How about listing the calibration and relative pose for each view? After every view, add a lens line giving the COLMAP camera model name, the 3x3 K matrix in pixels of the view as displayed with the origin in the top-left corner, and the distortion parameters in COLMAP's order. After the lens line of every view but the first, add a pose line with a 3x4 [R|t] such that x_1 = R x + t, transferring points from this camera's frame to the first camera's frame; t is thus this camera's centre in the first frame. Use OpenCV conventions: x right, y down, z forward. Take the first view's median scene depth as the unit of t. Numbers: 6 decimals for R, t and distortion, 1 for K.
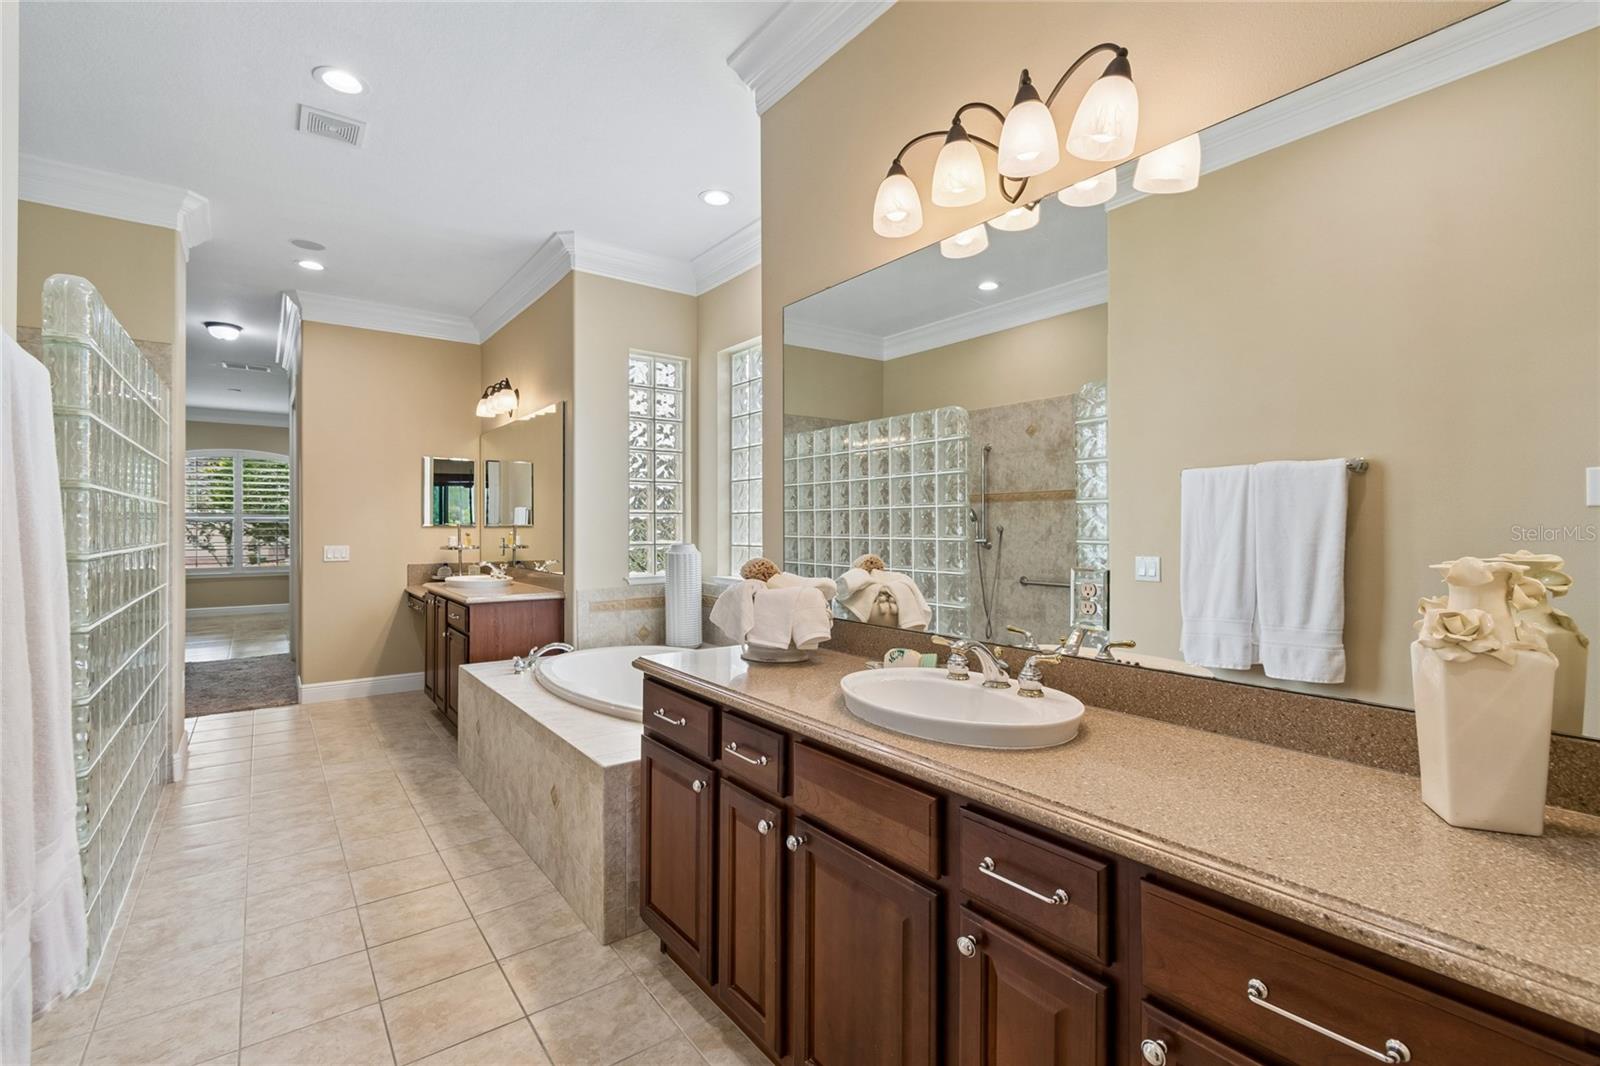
lens RADIAL K [[724.5, 0, 798.0], [0, 724.5, 533.1], [0, 0, 1]] dist [-0.001161, -0.000203]
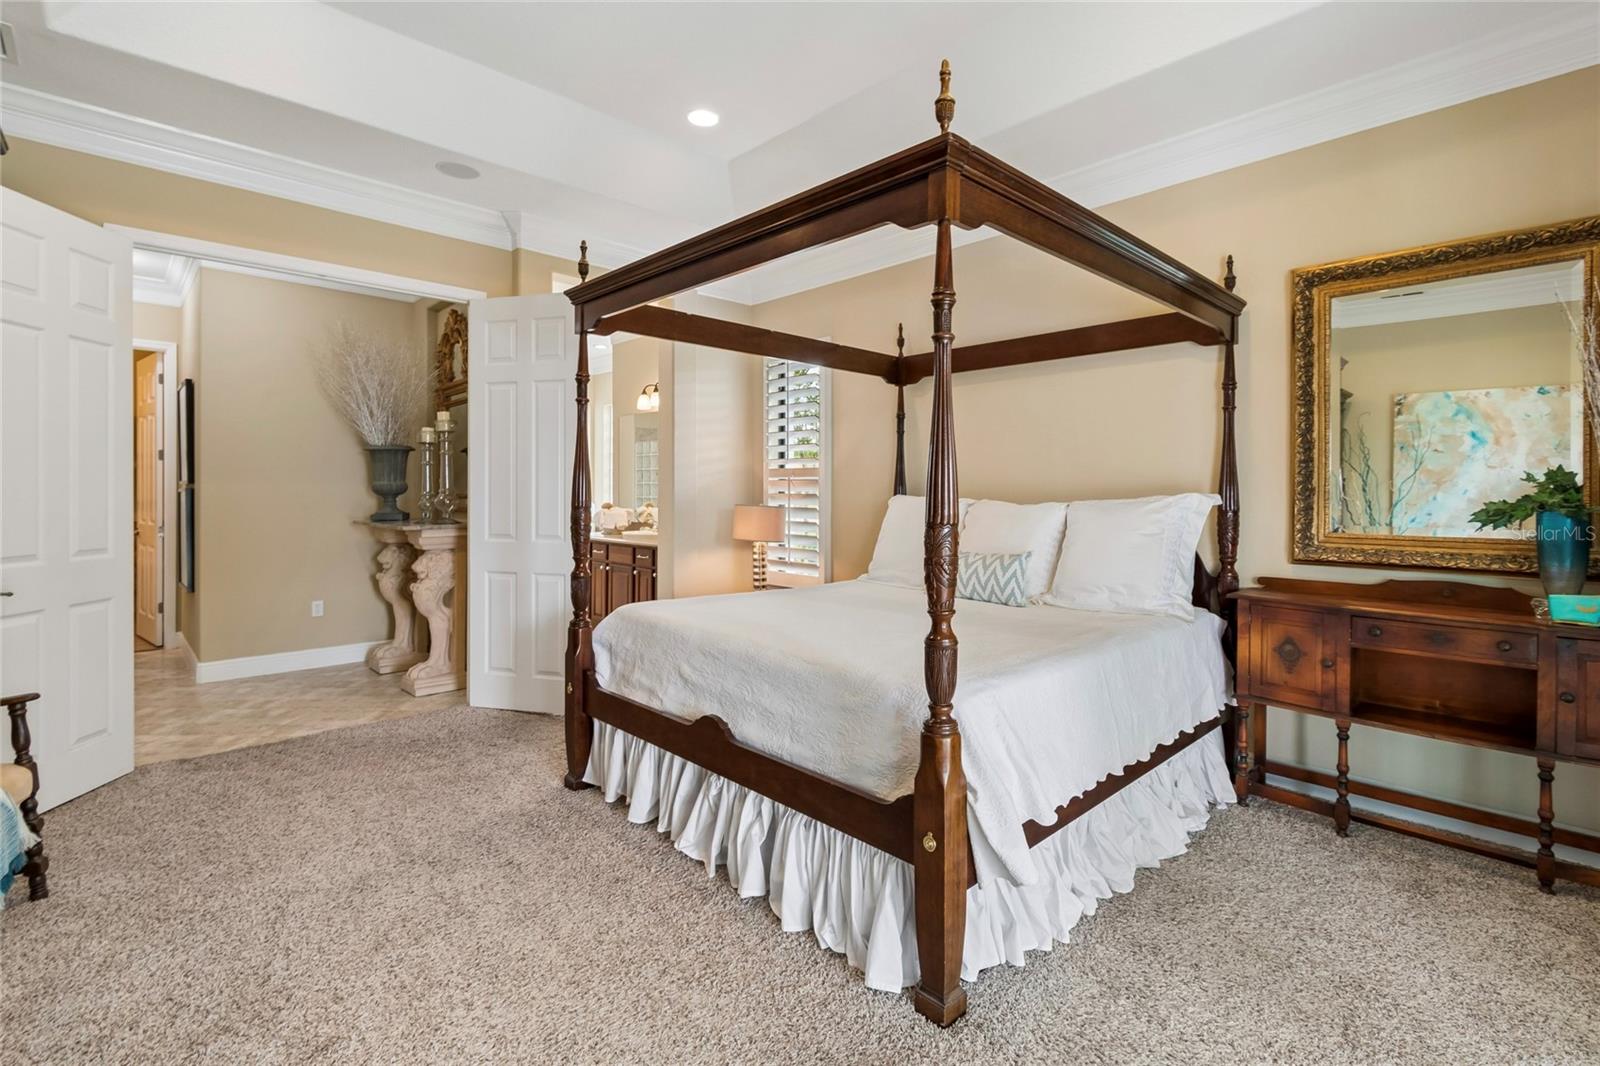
lens RADIAL K [[724.5, 0, 801.6], [0, 724.5, 496.3], [0, 0, 1]] dist [-0.001161, -0.000203]
pose [[0.994552, -0.001126, 0.104238, 0.451402], [0.000141, 0.999955, 0.009455, -0.023059], [-0.104244, -0.009389, 0.994507, -2.218948]]
